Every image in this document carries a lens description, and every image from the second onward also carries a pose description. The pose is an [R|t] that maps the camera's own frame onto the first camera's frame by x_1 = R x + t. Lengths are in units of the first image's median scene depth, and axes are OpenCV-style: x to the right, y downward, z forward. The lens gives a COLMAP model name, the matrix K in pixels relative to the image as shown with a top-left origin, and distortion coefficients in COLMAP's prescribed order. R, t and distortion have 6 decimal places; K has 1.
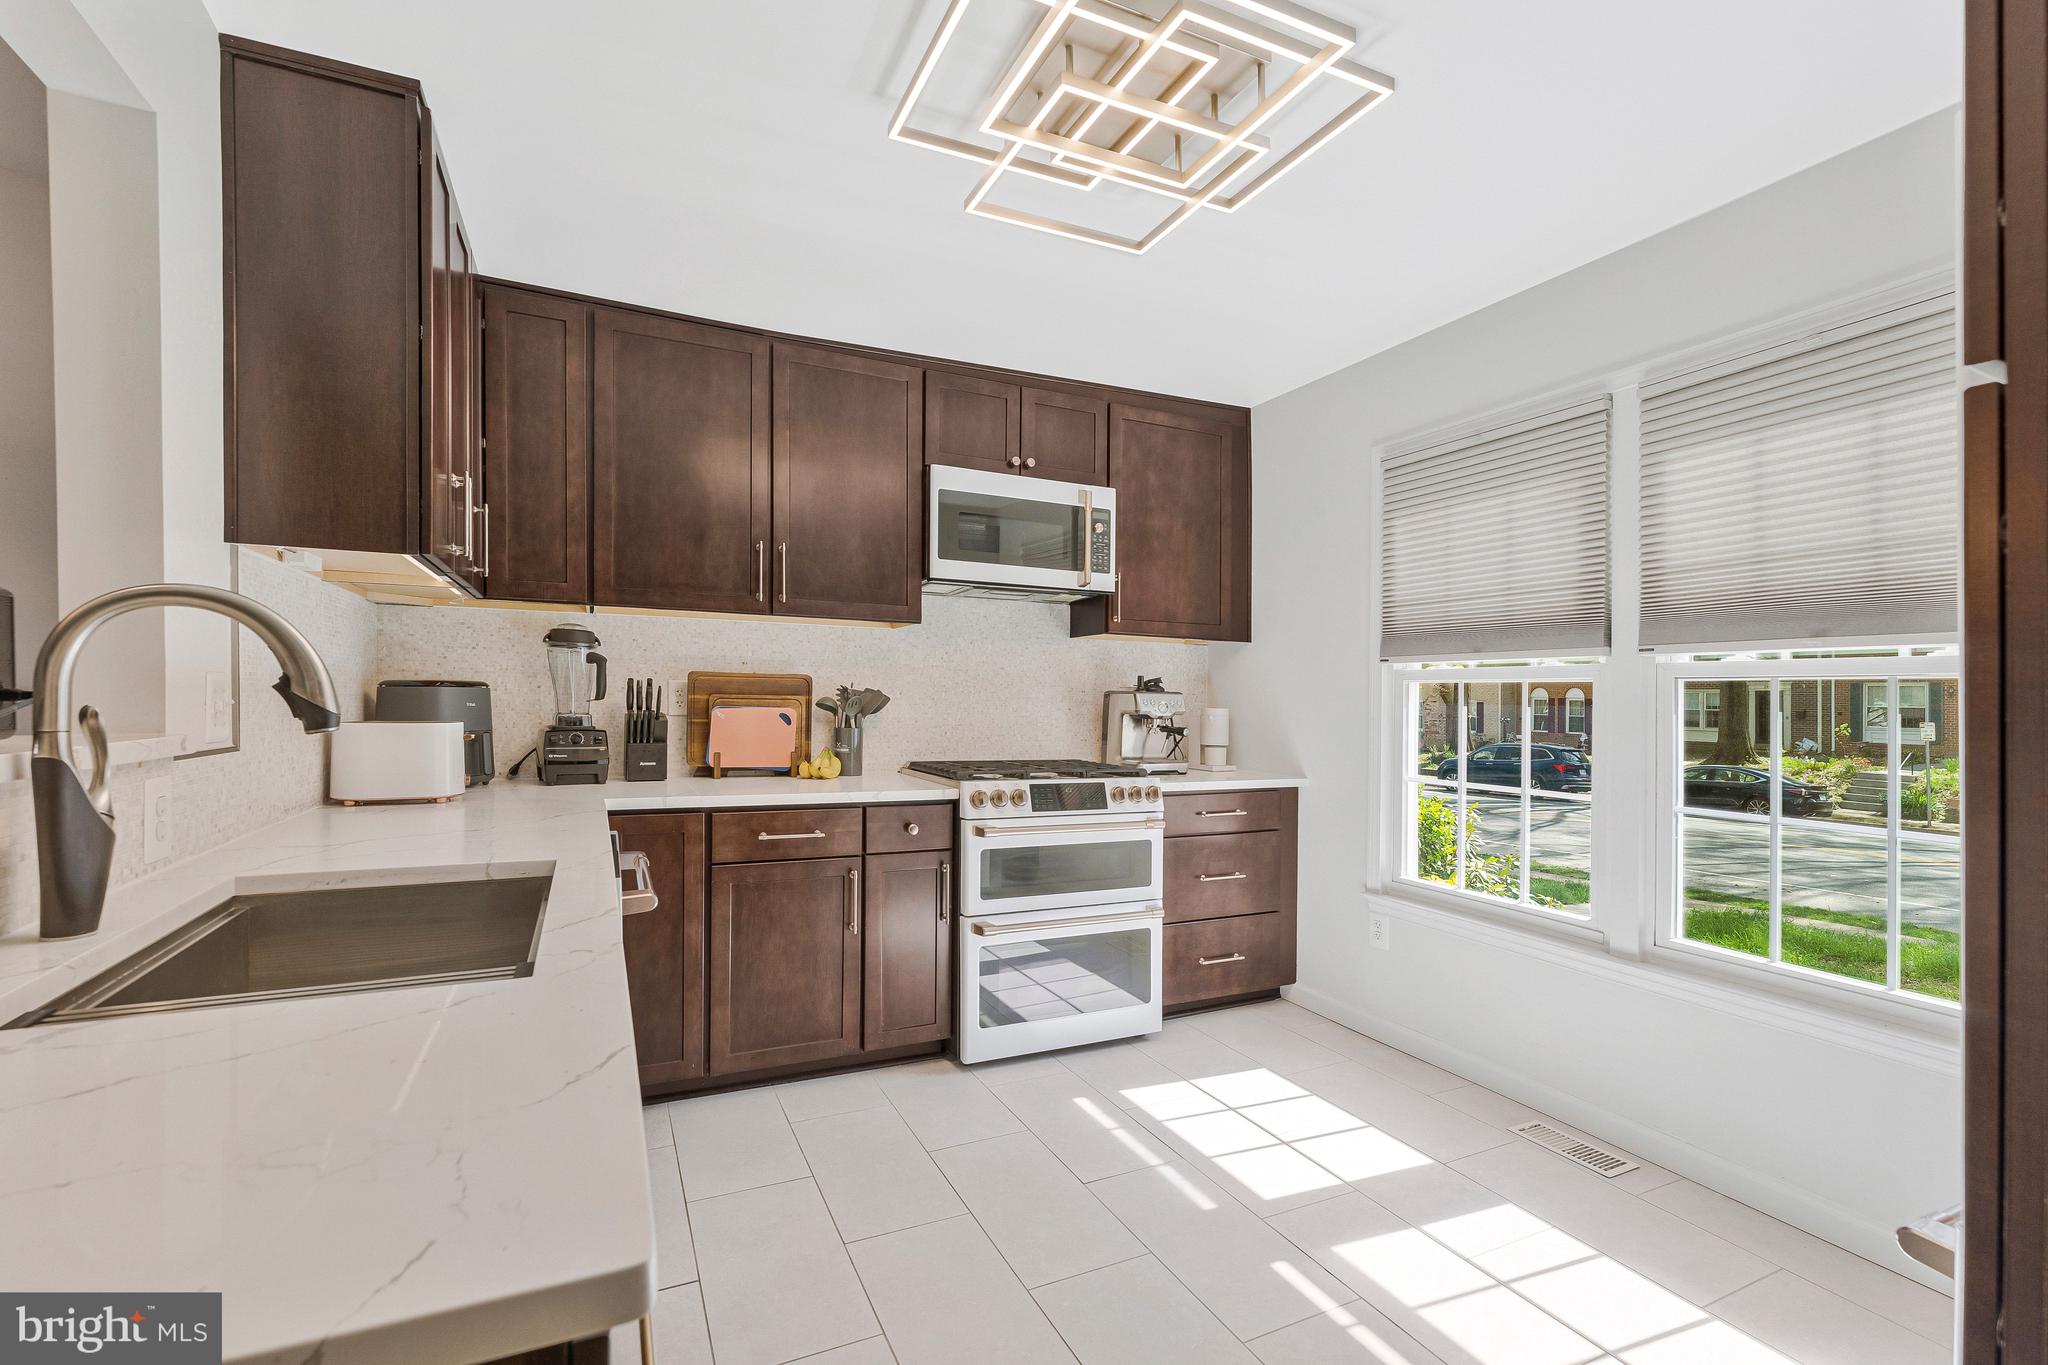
lens RADIAL K [[908.1, 0, 1010.7], [0, 908.1, 683.9], [0, 0, 1]] dist [-0.002008, -0.000097]
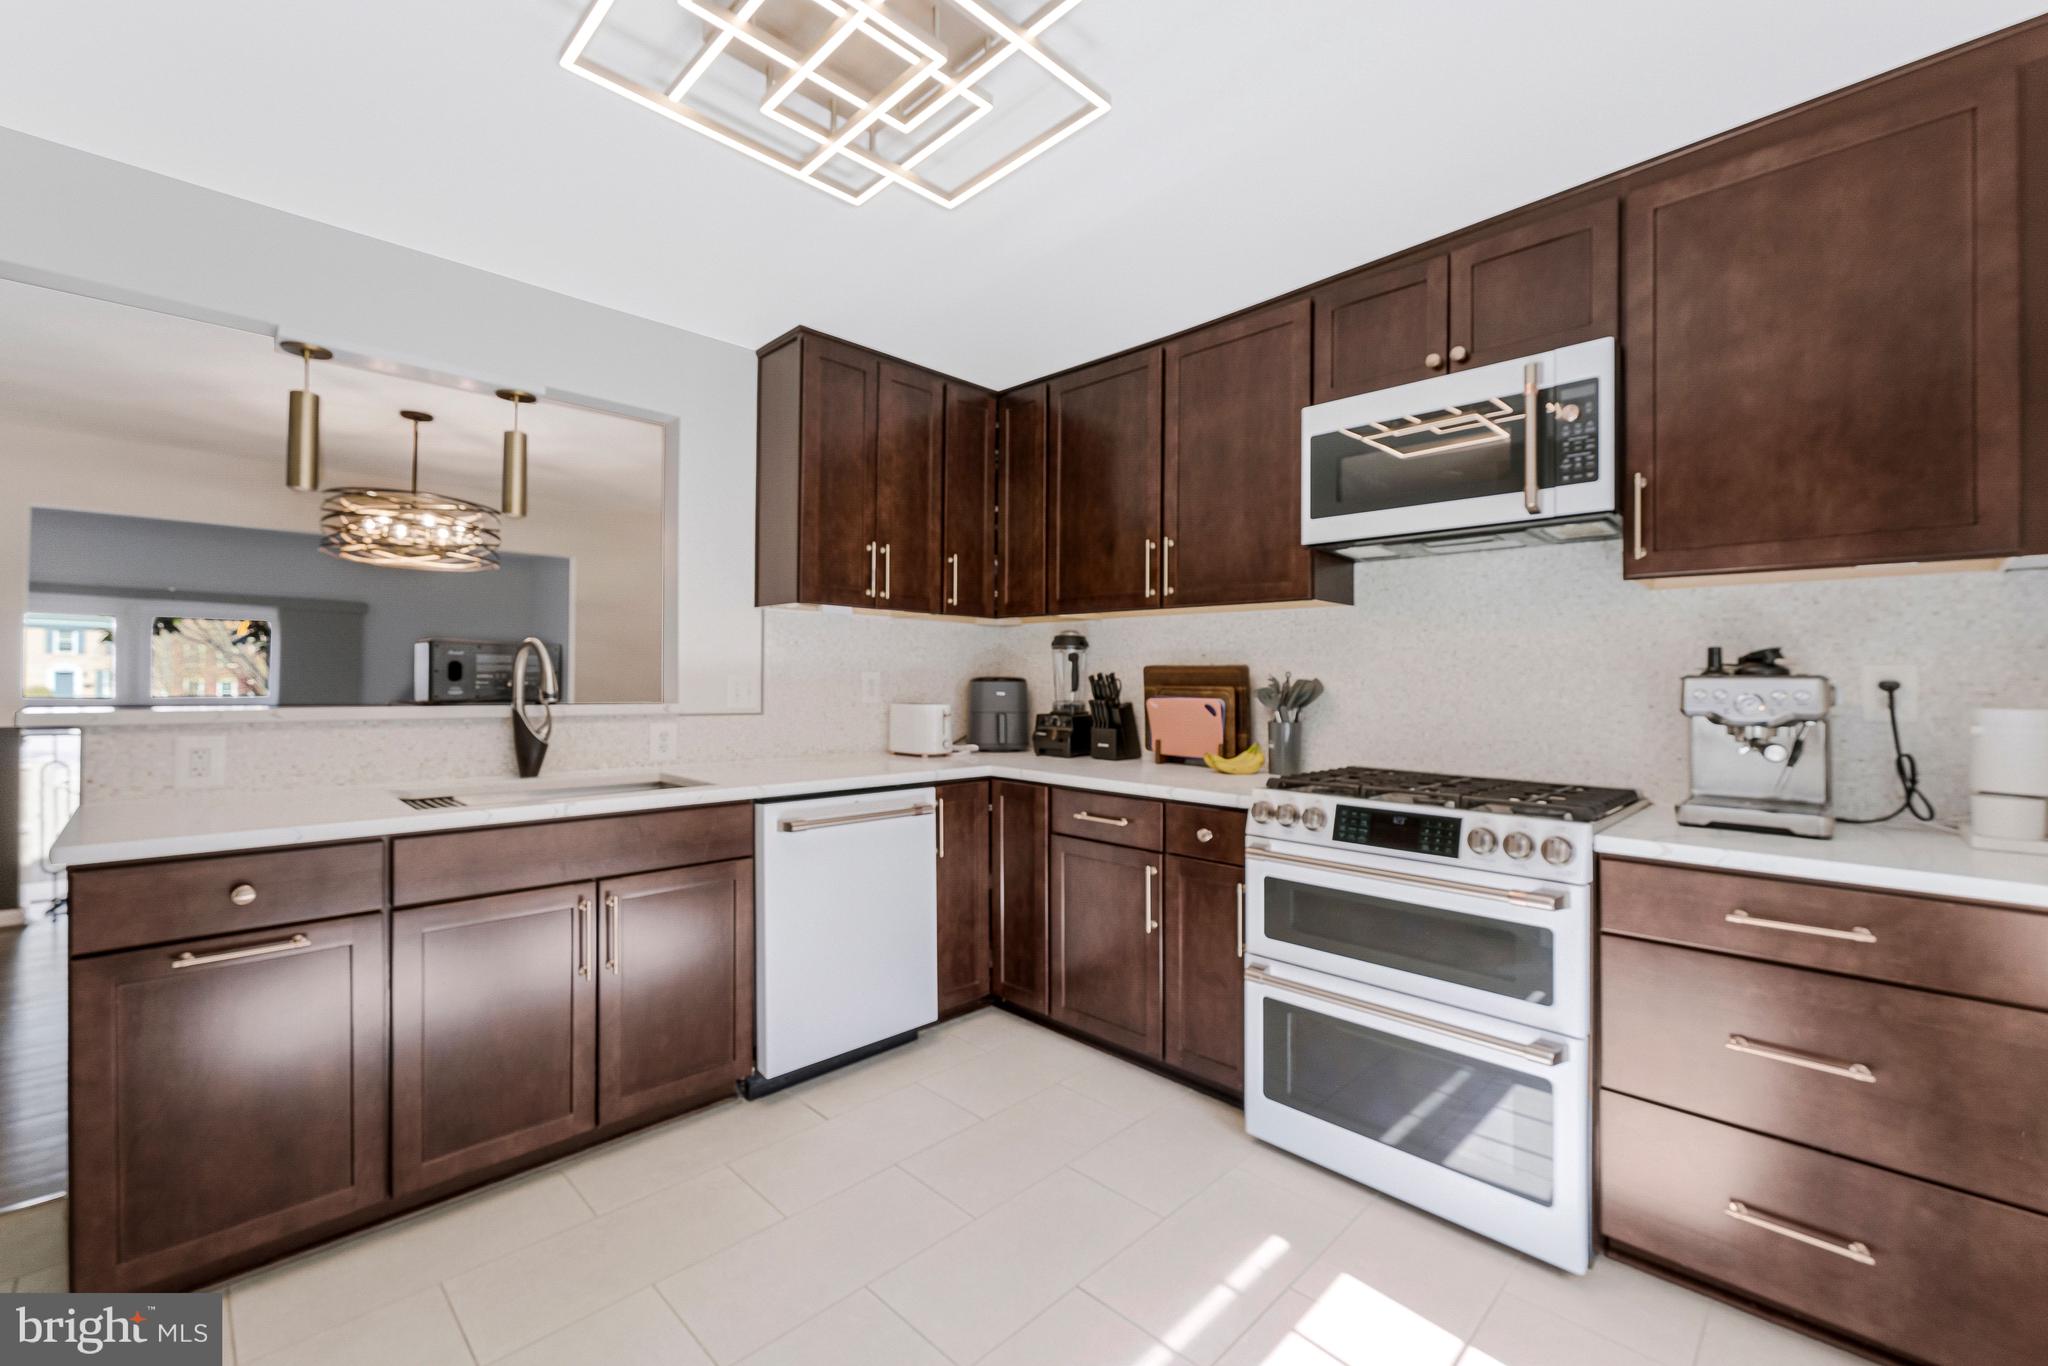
lens RADIAL K [[872.1, 0, 1011.3], [0, 872.1, 655.4], [0, 0, 1]] dist [0.000103, -0.005509]
pose [[0.316369, -0.041922, -0.947710, 0.565120], [0.010697, 0.999117, -0.040626, 0.014783], [0.948576, 0.002716, 0.316538, 0.477356]]
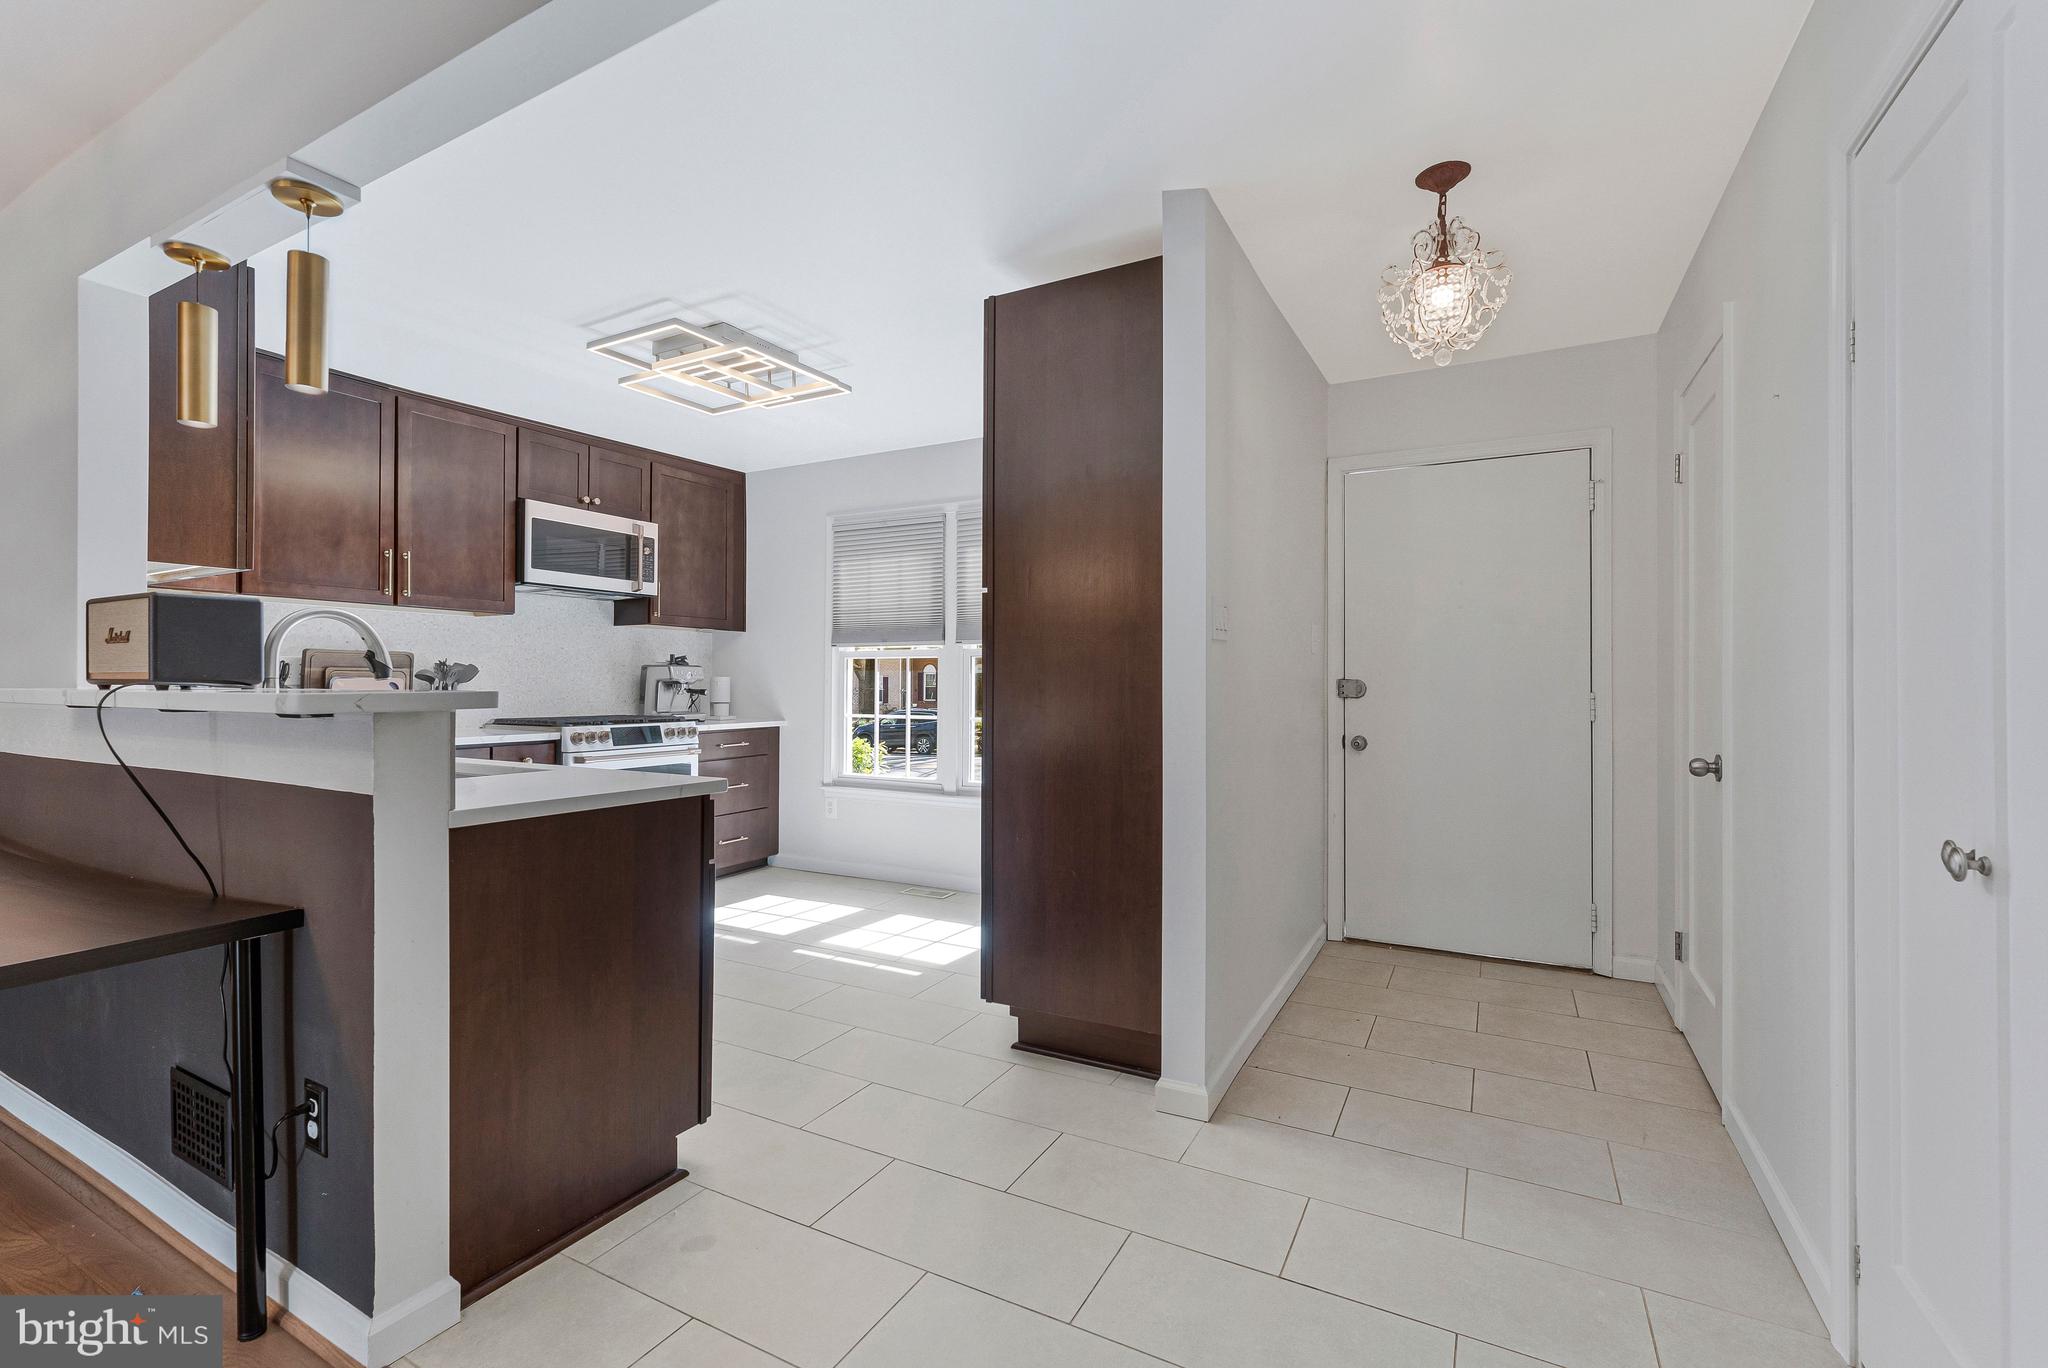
lens RADIAL K [[872.1, 0, 1011.3], [0, 872.1, 656.4], [0, 0, 1]] dist [0.000103, -0.005509]
pose [[0.811281, 0.002992, 0.584649, -0.254307], [0.001428, 0.999974, -0.007098, 0.005720], [-0.584655, 0.006593, 0.811256, -0.478231]]
